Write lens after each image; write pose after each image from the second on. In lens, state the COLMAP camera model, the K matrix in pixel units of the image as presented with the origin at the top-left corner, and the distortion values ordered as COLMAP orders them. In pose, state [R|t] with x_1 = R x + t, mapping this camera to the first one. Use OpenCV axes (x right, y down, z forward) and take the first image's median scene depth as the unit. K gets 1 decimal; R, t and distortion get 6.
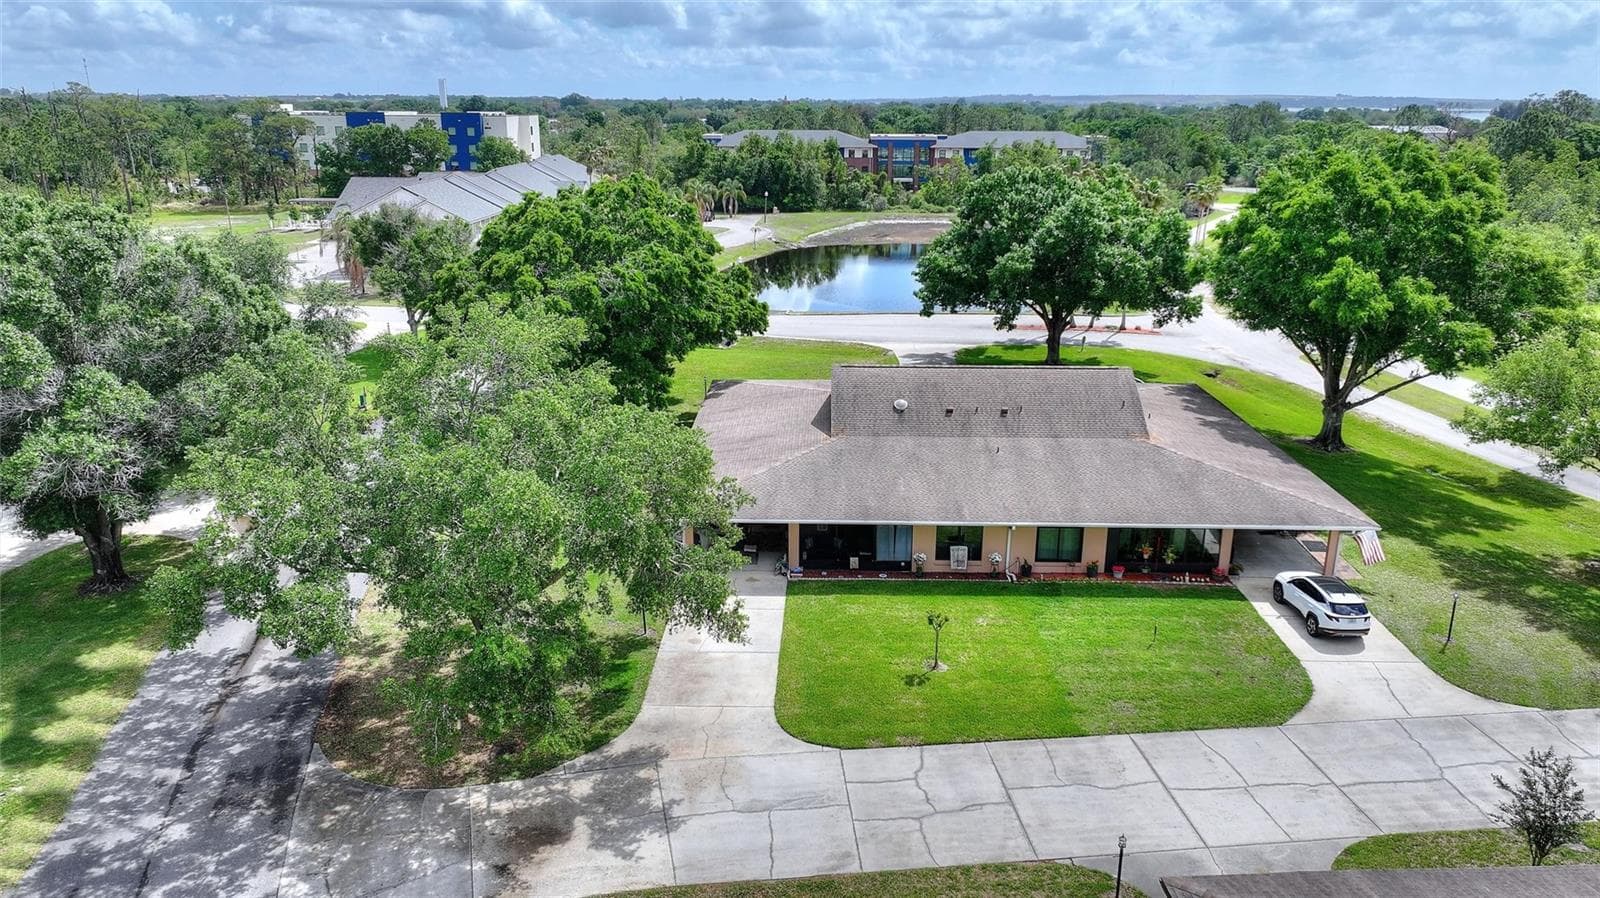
lens RADIAL K [[1115.7, 0, 808.5], [0, 1115.7, 454.4], [0, 0, 1]] dist [0.002183, 0.014027]
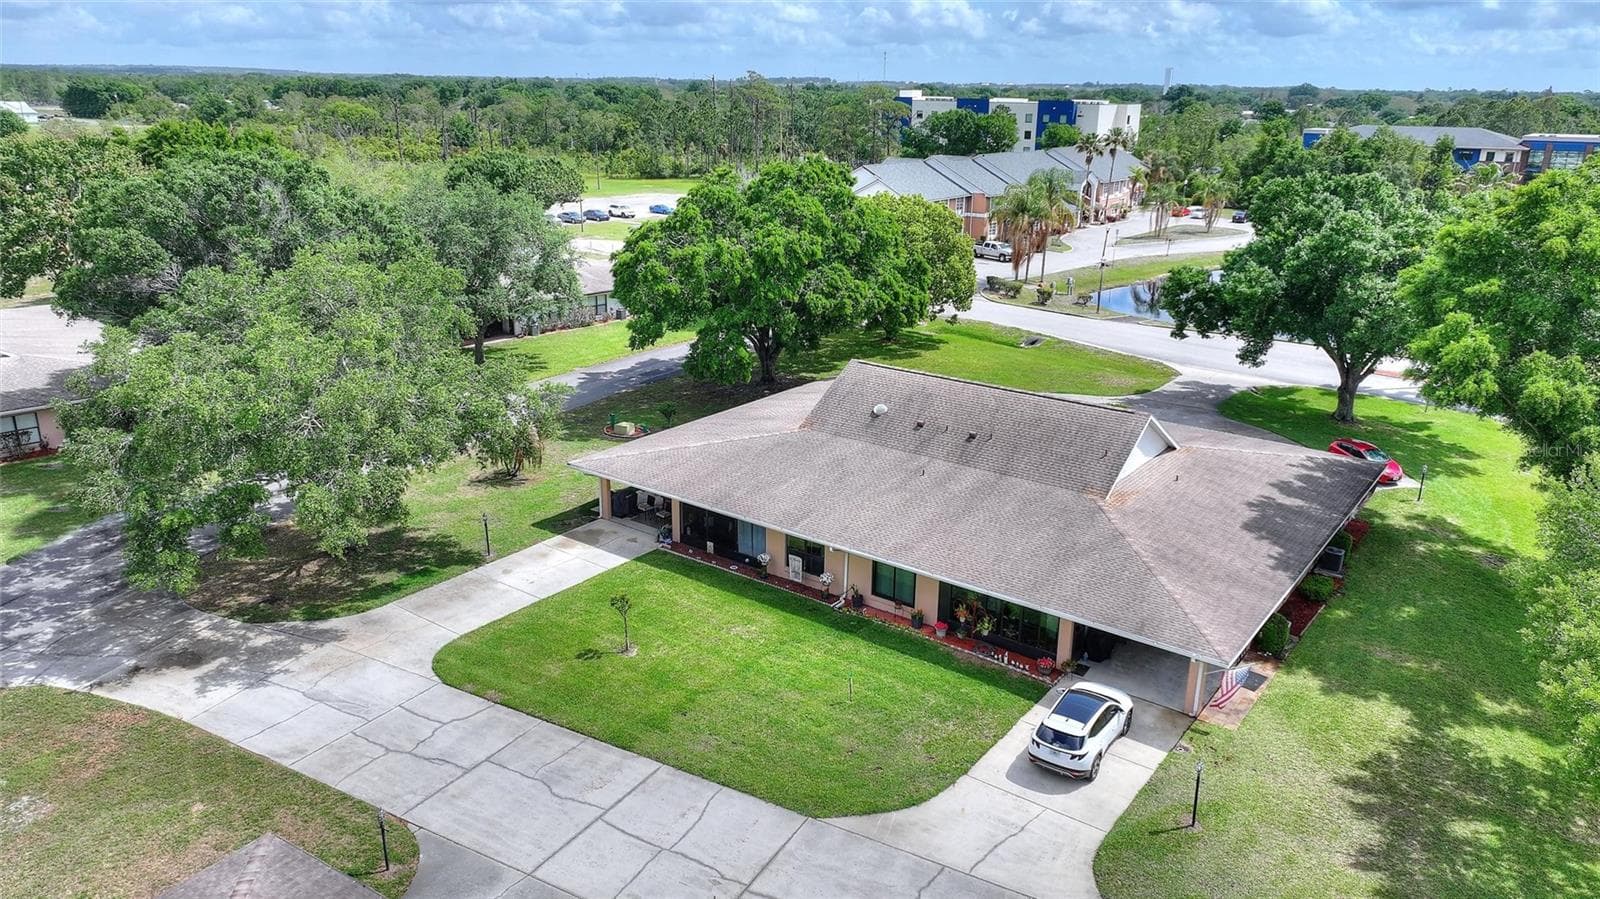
lens RADIAL K [[1115.7, 0, 808.7], [0, 1115.7, 460.7], [0, 0, 1]] dist [0.002183, 0.014027]
pose [[0.812886, 0.194675, -0.548924, 0.452703], [-0.187127, 0.979811, 0.070378, -0.046408], [0.551543, 0.045509, 0.832904, 0.147118]]
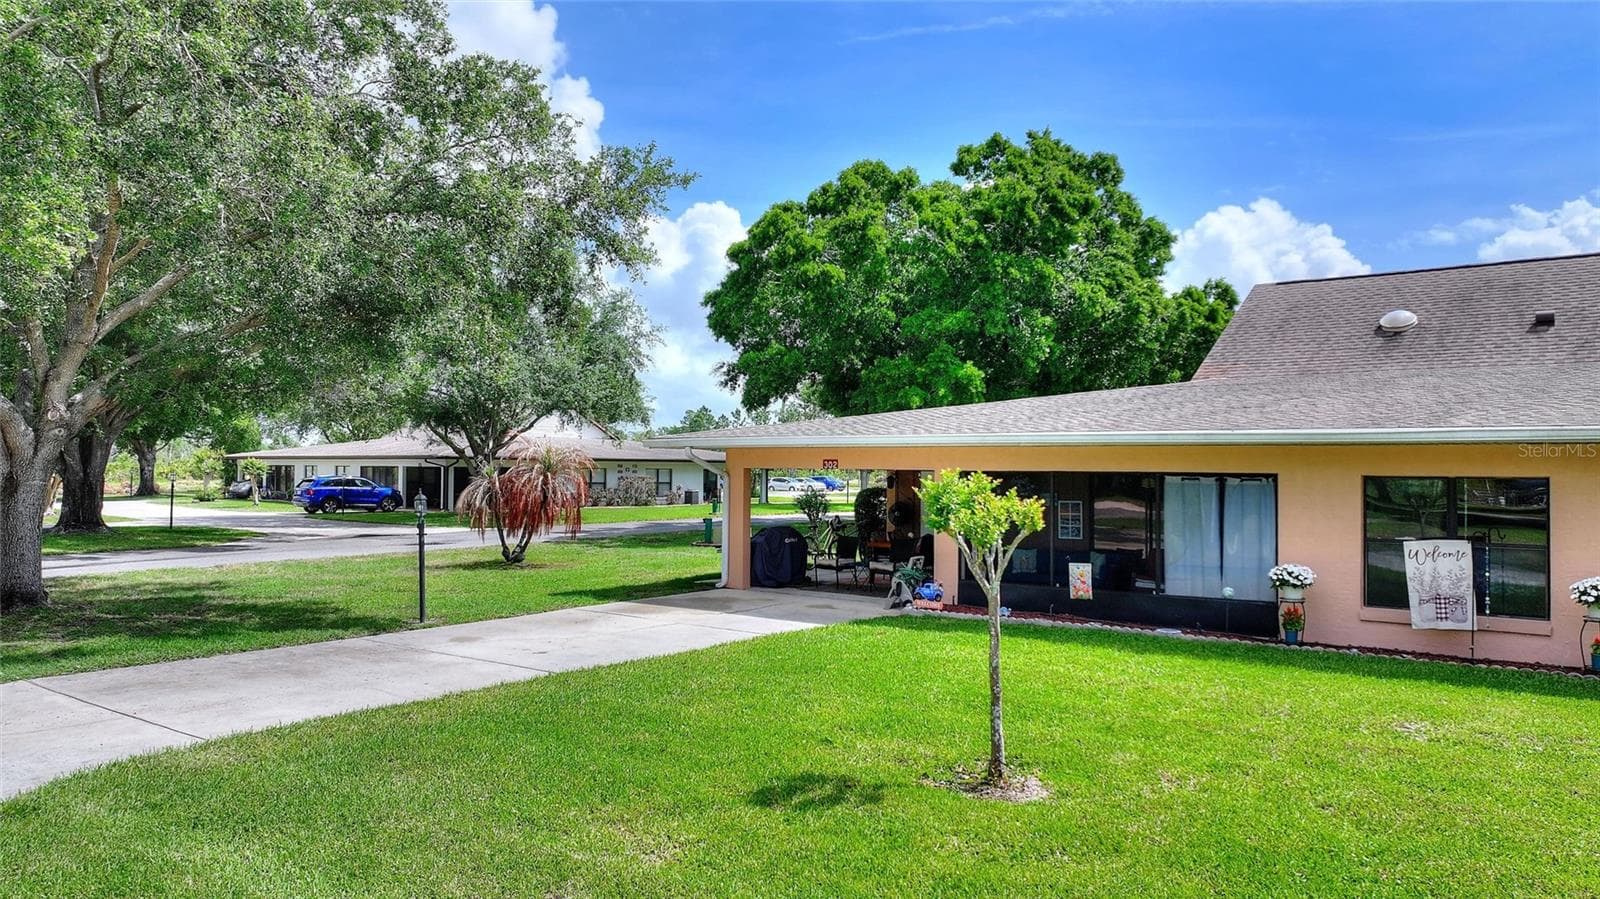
lens RADIAL K [[1115.7, 0, 804.3], [0, 1115.7, 453.7], [0, 0, 1]] dist [0.002183, 0.014027]
pose [[0.799215, -0.007277, -0.601002, 0.122965], [-0.185497, 0.948128, -0.258155, 0.113815], [0.571705, 0.317805, 0.756408, 0.480864]]
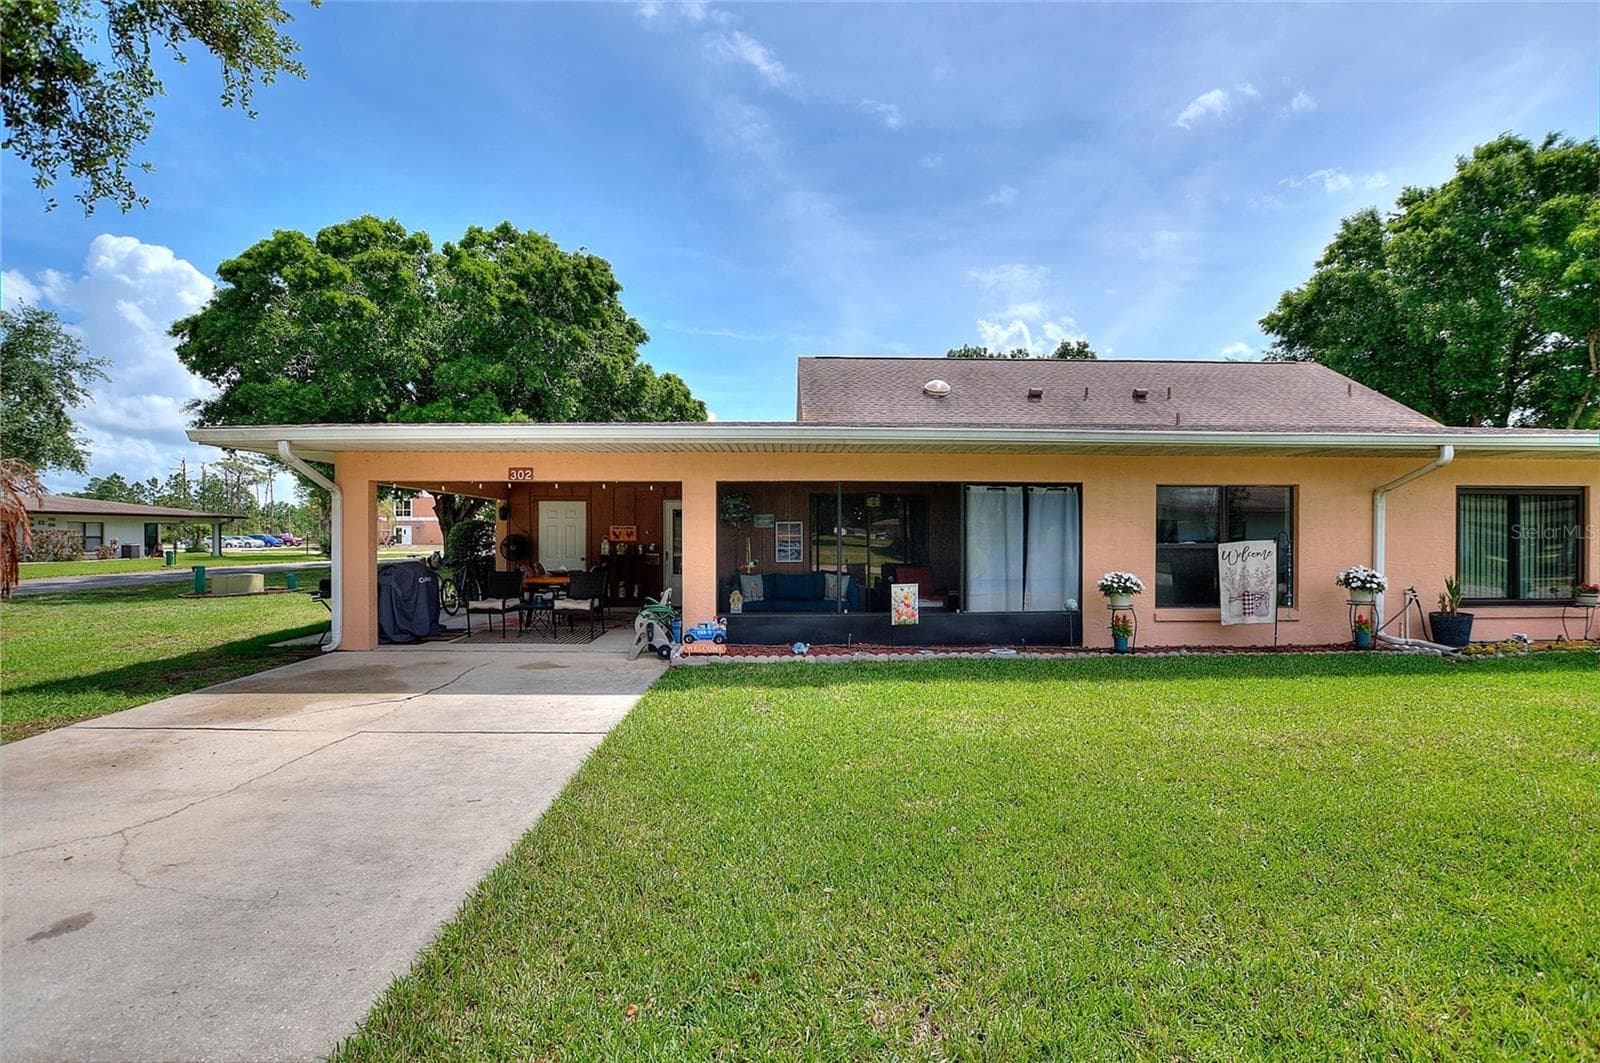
lens RADIAL K [[727.6, 0, 792.5], [0, 727.6, 542.0], [0, 0, 1]] dist [-0.025922, 0.000422]
pose [[0.999373, -0.005582, 0.034961, 0.003860], [0.015538, 0.956459, -0.291452, 0.095388], [-0.031812, 0.291813, 0.955946, 0.570308]]
